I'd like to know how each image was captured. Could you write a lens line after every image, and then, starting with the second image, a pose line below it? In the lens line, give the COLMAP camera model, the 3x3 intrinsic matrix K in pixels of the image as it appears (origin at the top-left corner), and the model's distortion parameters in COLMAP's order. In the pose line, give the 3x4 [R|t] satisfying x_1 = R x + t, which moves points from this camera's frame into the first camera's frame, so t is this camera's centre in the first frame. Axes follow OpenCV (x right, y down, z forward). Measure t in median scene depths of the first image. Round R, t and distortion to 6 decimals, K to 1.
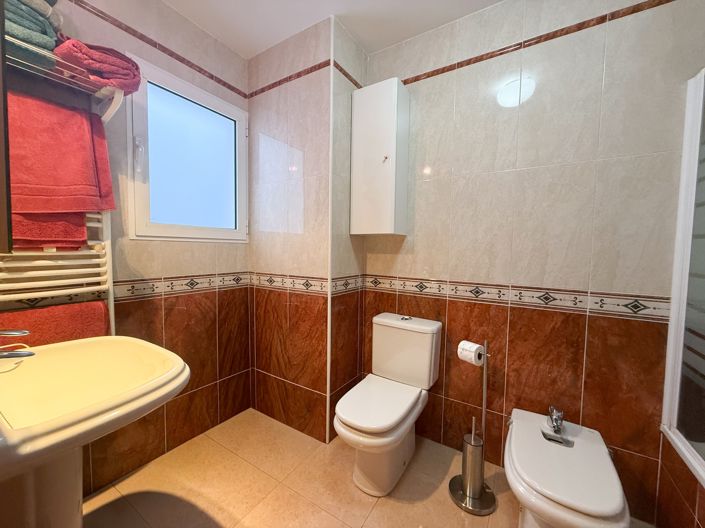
lens RADIAL K [[279.1, 0, 351.4], [0, 279.1, 263.2], [0, 0, 1]] dist [-0.000761, -0.000180]
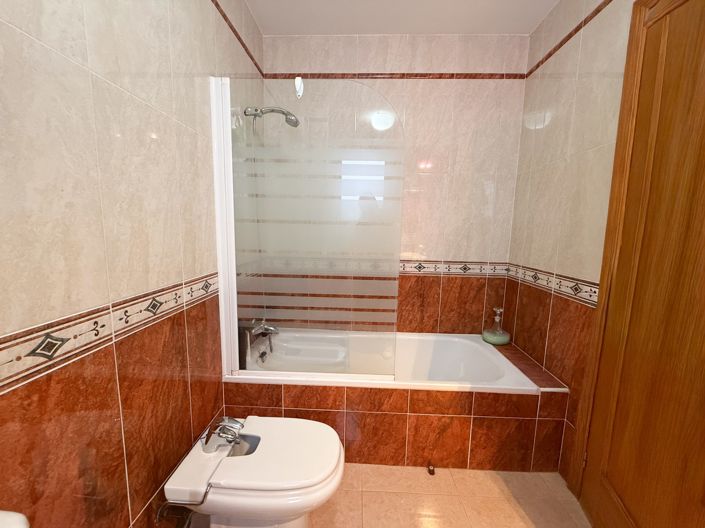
lens RADIAL K [[279.1, 0, 351.4], [0, 279.1, 263.2], [0, 0, 1]] dist [-0.000761, -0.000180]
pose [[-0.505000, -0.133061, 0.852801, -0.106467], [0.026203, 0.985227, 0.169240, -0.080506], [-0.862721, 0.107812, -0.494053, 0.925766]]
